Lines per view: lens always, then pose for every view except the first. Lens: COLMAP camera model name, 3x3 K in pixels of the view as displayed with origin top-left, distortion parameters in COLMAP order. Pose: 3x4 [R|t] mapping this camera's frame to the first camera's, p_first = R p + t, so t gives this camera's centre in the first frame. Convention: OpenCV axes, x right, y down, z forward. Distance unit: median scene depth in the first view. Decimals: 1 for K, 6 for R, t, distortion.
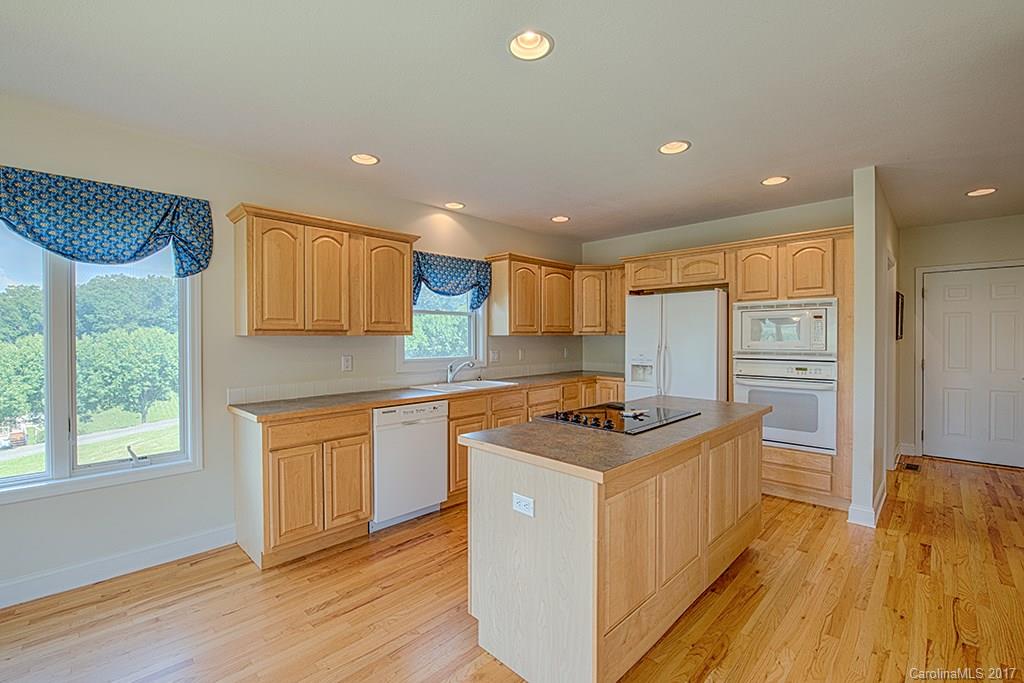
lens RADIAL K [[447.0, 0, 512.0], [0, 447.0, 341.5], [0, 0, 1]] dist [-0.021766, -0.000054]
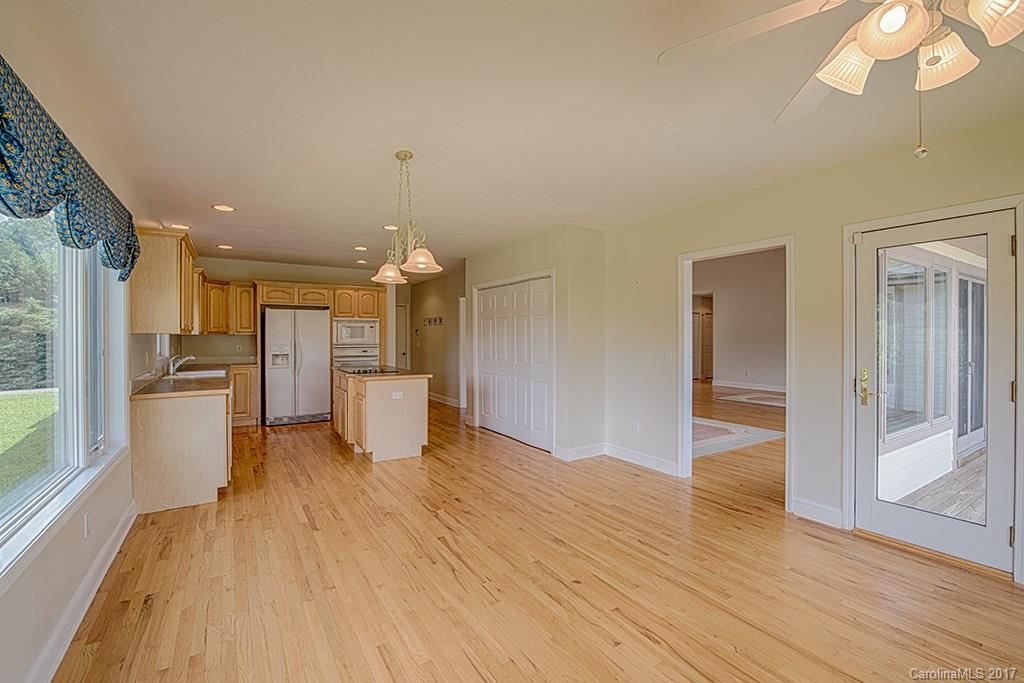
lens RADIAL K [[461.8, 0, 512.0], [0, 461.8, 341.5], [0, 0, 1]] dist [-0.000929, -0.000105]
pose [[0.232453, -0.008308, 0.972572, -1.698451], [0.007926, 0.999946, 0.006648, 0.007349], [-0.972575, 0.006163, 0.232506, -0.243188]]
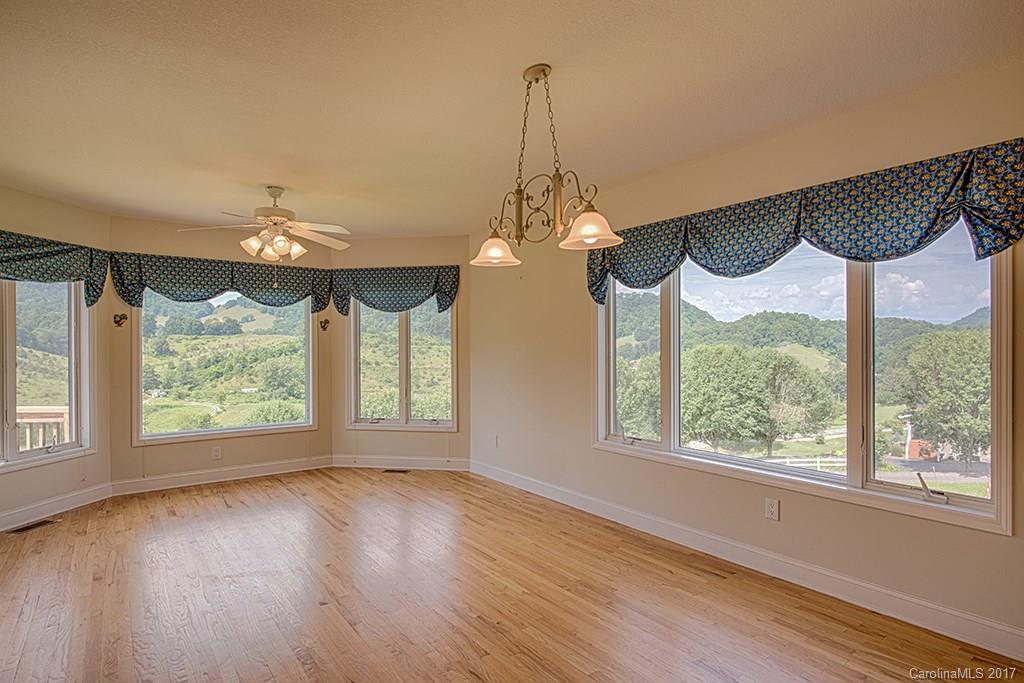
lens RADIAL K [[544.4, 0, 508.6], [0, 544.4, 343.6], [0, 0, 1]] dist [0.002593, 0.000676]
pose [[-0.157840, 0.003312, -0.987459, 0.264811], [-0.002865, 0.999989, 0.003812, -0.008167], [0.987460, 0.003431, -0.157829, 0.383885]]
